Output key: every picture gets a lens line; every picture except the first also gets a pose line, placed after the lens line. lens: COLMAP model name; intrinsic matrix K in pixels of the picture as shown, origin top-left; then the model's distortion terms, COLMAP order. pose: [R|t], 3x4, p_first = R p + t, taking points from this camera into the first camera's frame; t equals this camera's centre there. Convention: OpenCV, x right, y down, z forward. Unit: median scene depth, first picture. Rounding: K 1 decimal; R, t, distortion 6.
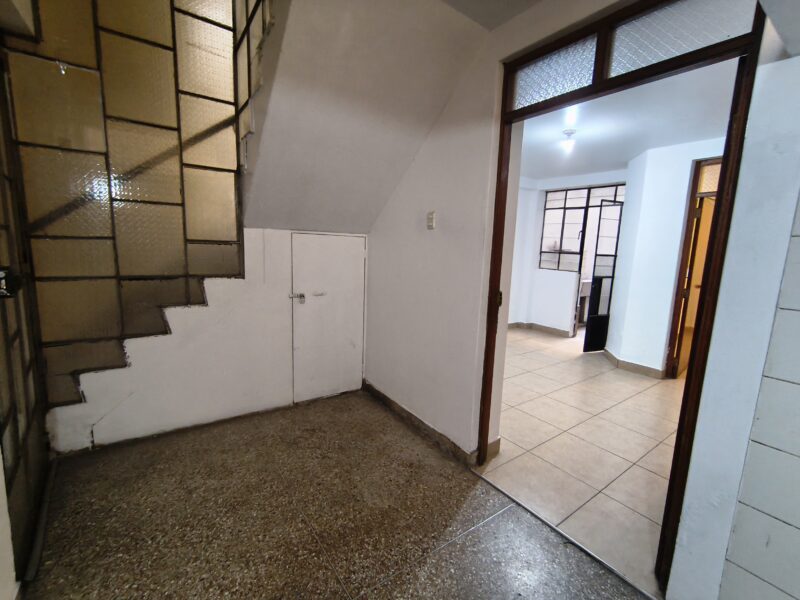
lens RADIAL K [[350.8, 0, 403.4], [0, 350.8, 297.2], [0, 0, 1]] dist [-0.000325, 0.000232]
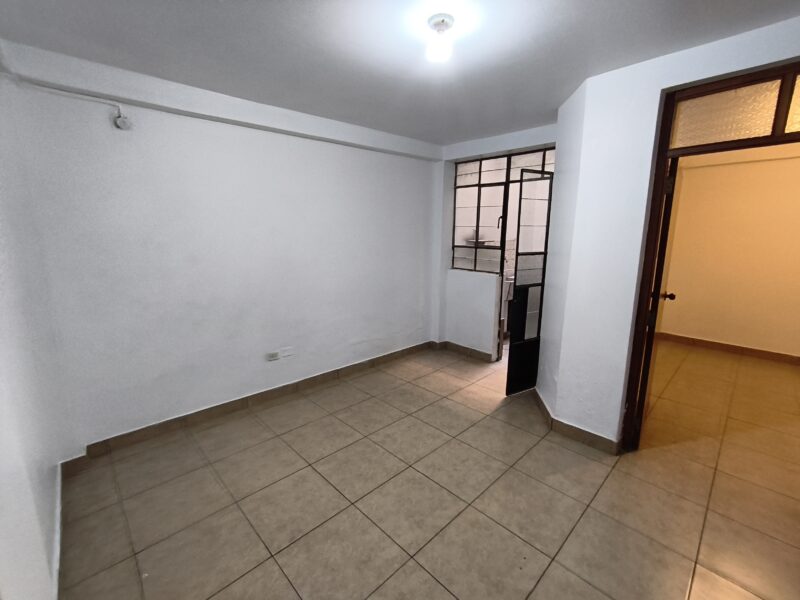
lens RADIAL K [[350.8, 0, 402.1], [0, 350.8, 301.7], [0, 0, 1]] dist [-0.000325, 0.000232]
pose [[0.989595, -0.064486, 0.128620, 0.203127], [0.057500, 0.996699, 0.057313, -0.068165], [-0.131891, -0.049321, 0.990036, 0.307516]]
